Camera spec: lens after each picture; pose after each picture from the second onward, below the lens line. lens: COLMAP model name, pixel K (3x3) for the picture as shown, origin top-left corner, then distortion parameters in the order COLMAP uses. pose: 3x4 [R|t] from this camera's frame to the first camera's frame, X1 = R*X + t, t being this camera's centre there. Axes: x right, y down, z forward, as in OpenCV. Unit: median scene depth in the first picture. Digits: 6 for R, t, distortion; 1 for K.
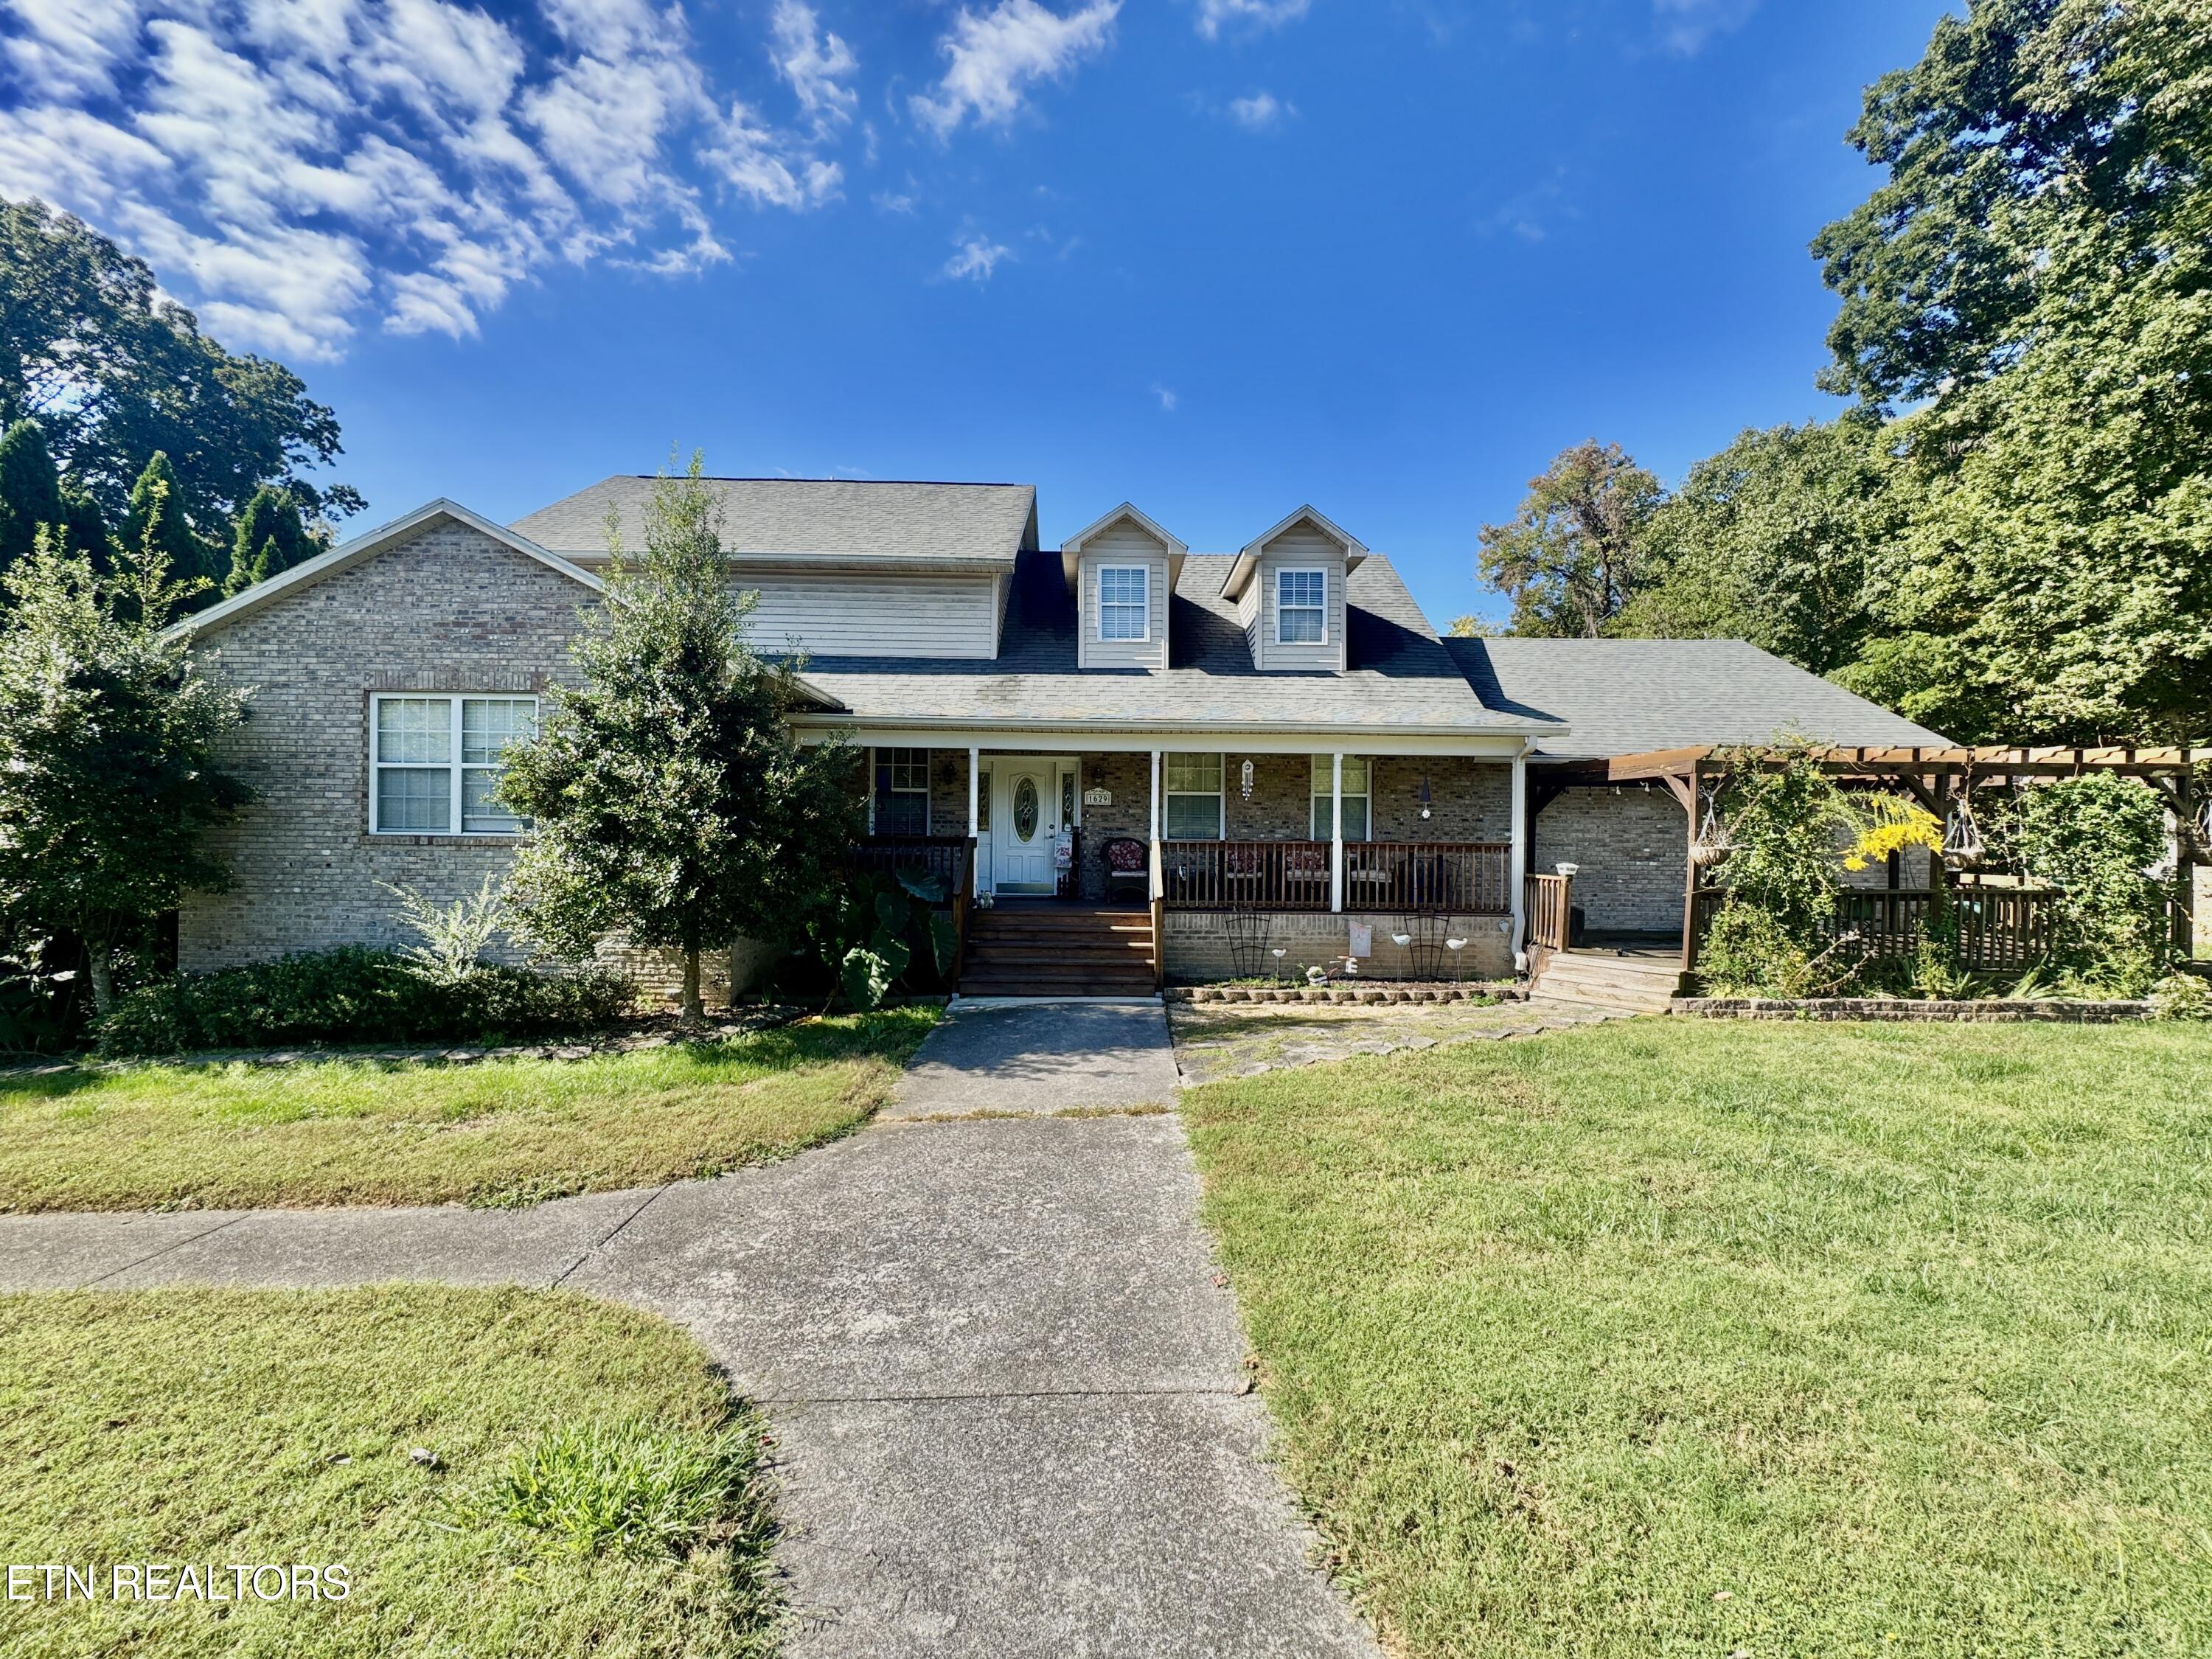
lens RADIAL K [[869.8, 0, 1106.0], [0, 869.8, 829.5], [0, 0, 1]] dist [-0.001268, 0.000511]
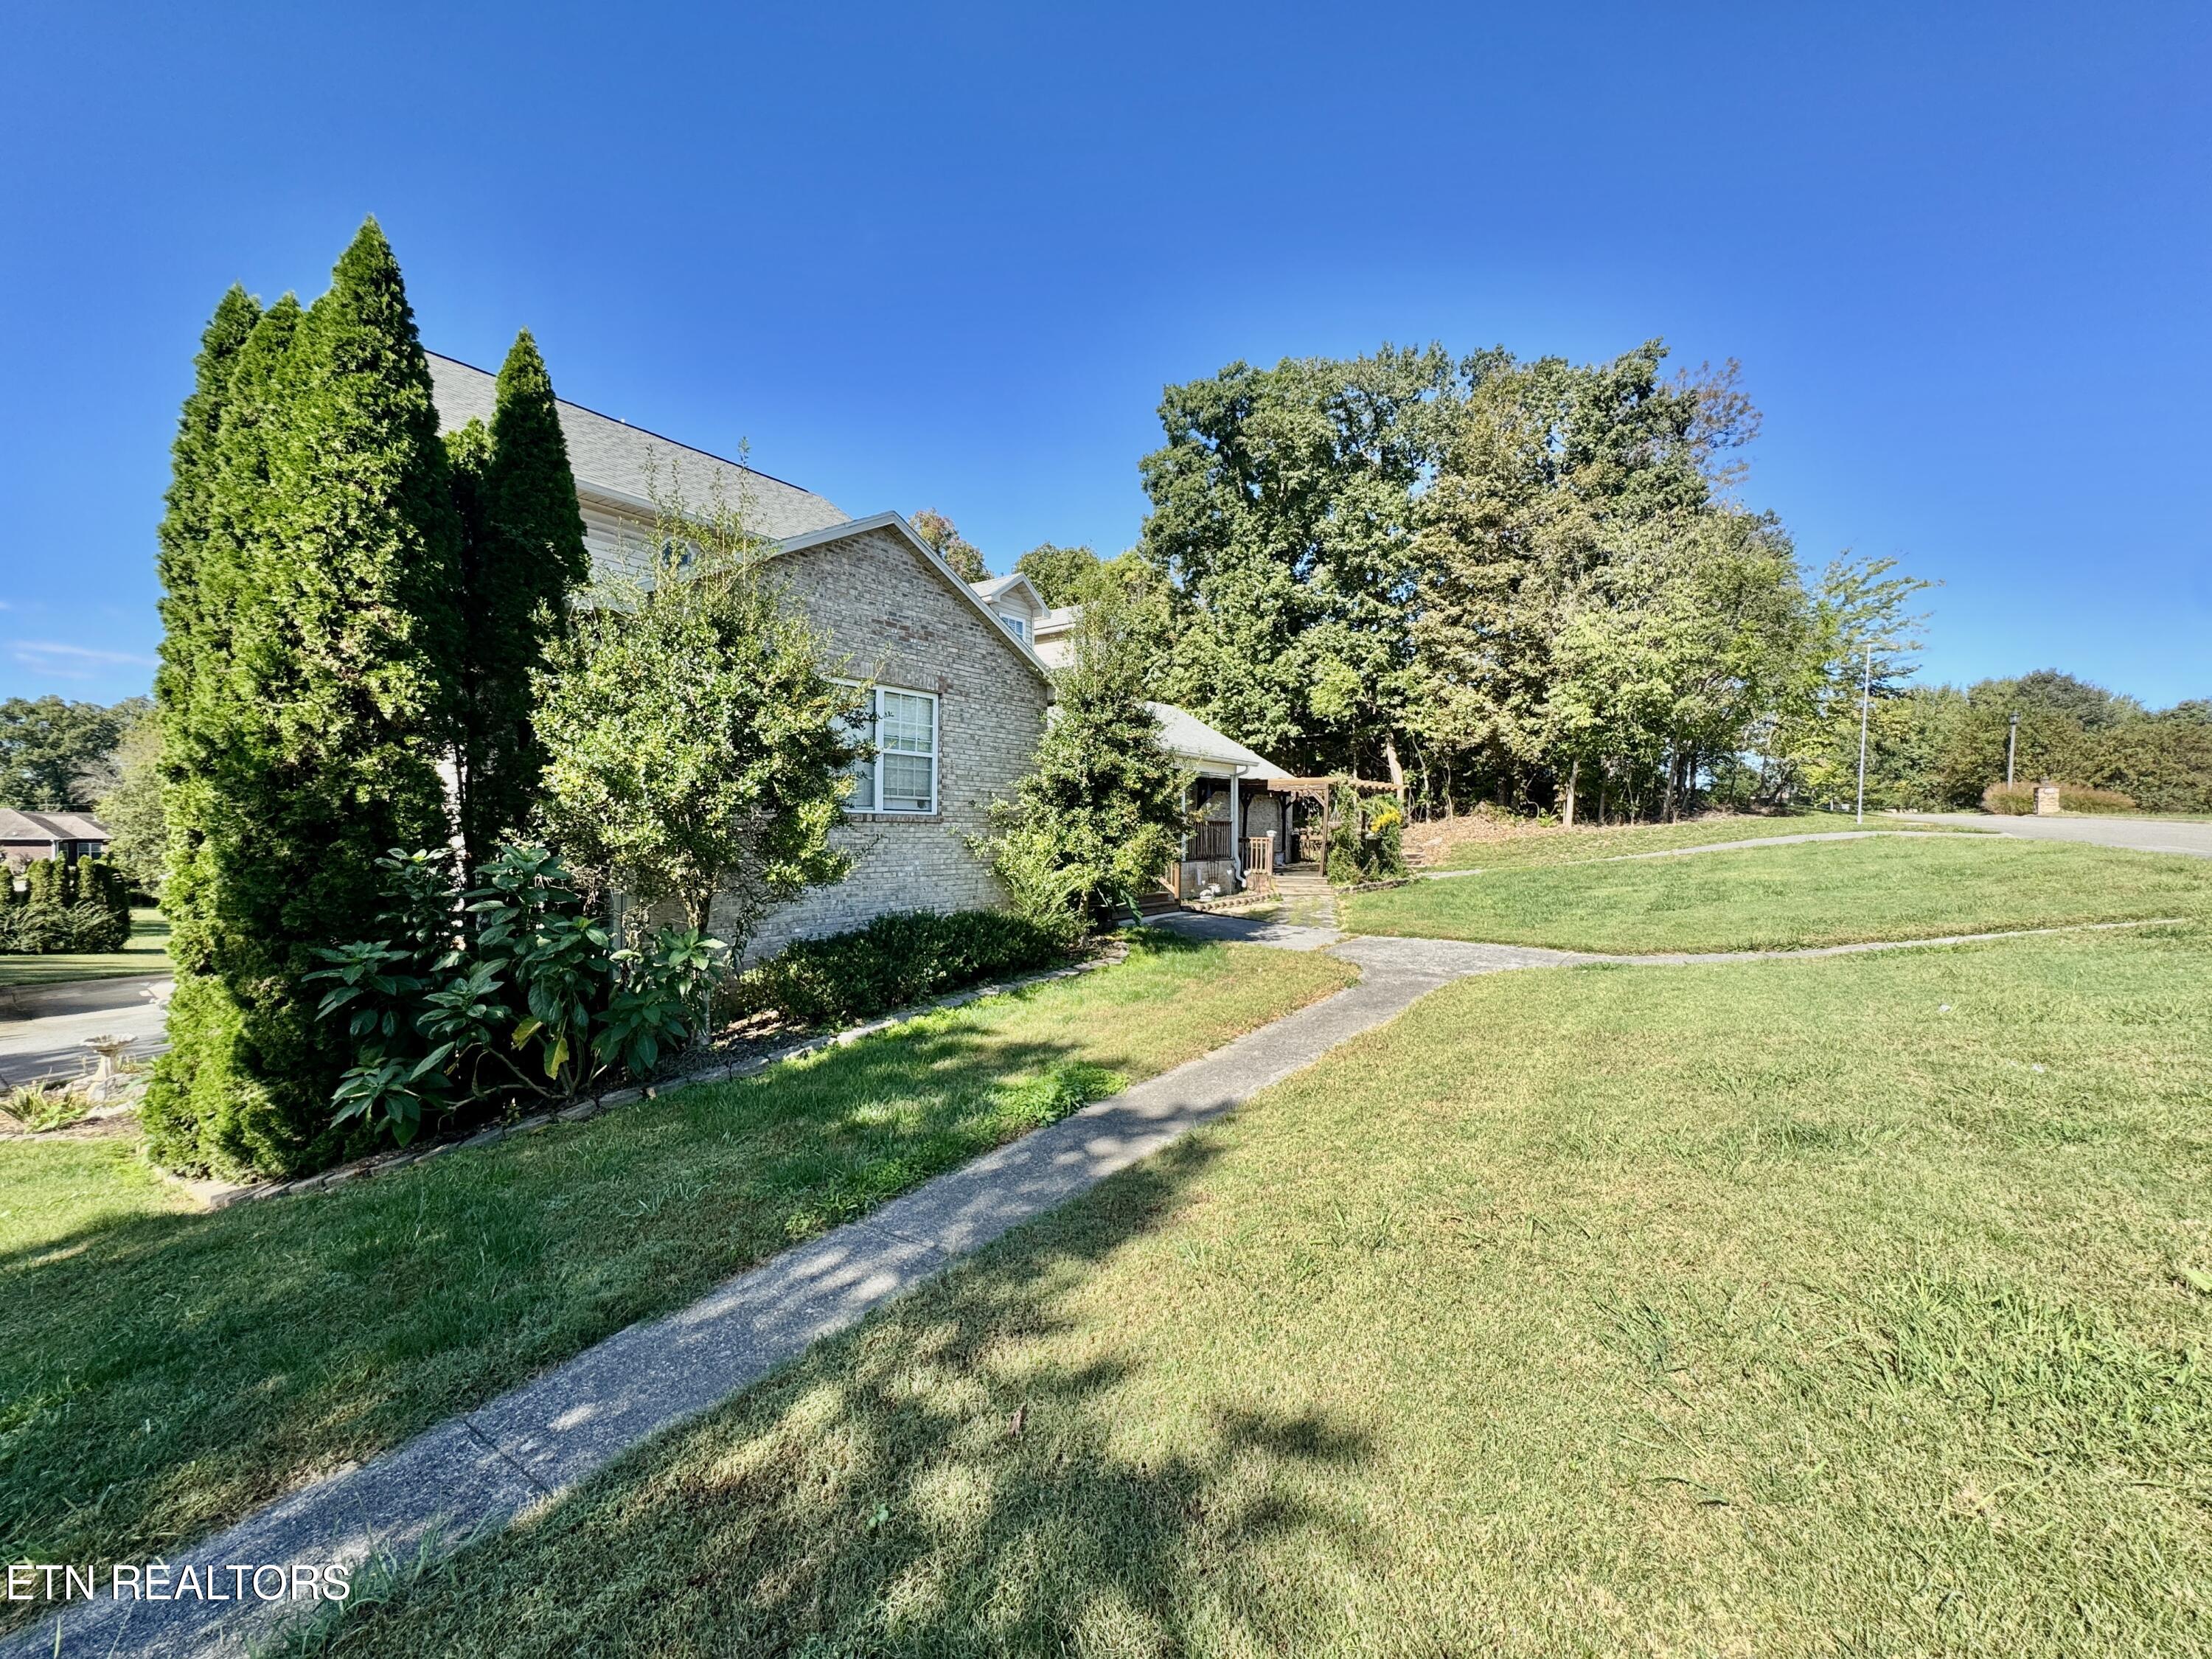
lens RADIAL K [[883.3, 0, 1106.0], [0, 883.3, 829.5], [0, 0, 1]] dist [-0.001809, -0.000202]
pose [[0.595390, -0.008408, 0.803393, -1.092010], [-0.004217, 0.999899, 0.013589, 0.008099], [-0.803426, -0.011478, 0.595294, 0.071821]]
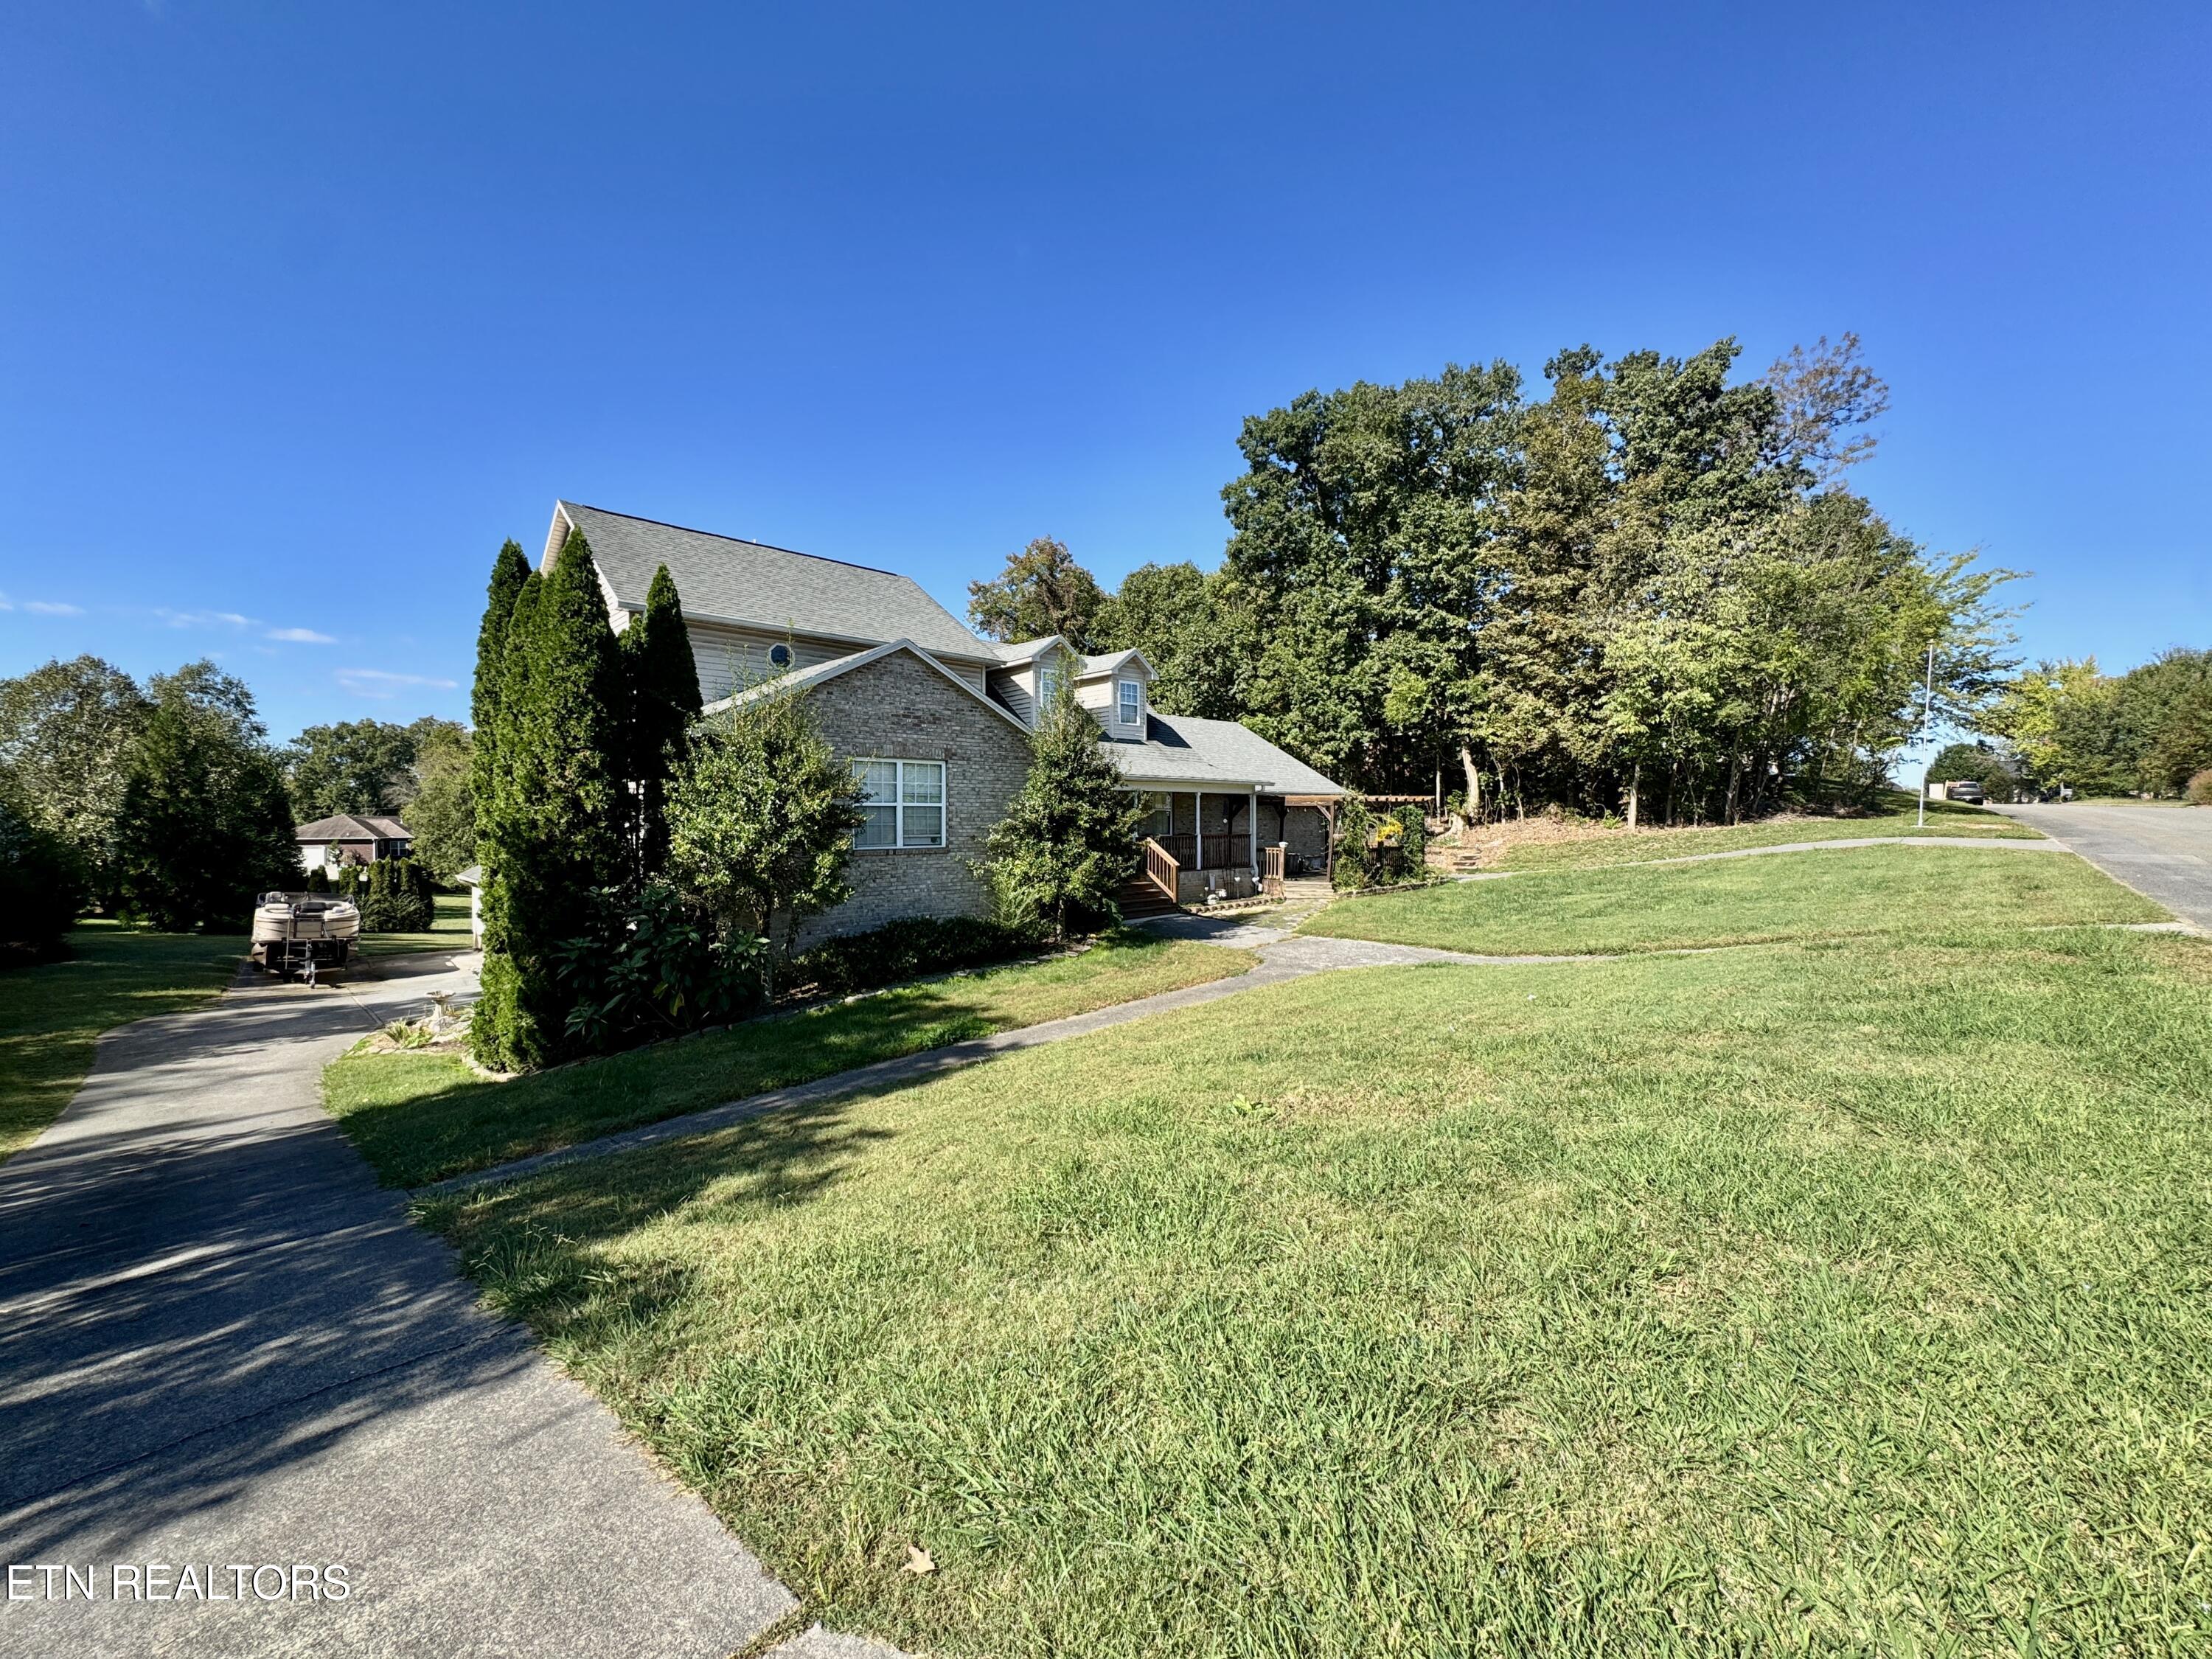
lens RADIAL K [[883.3, 0, 1106.0], [0, 883.3, 829.5], [0, 0, 1]] dist [-0.001809, -0.000202]
pose [[0.727001, -0.023834, 0.686222, -1.167035], [0.007578, 0.999615, 0.026690, -0.049858], [-0.686594, -0.014204, 0.726902, -0.318933]]
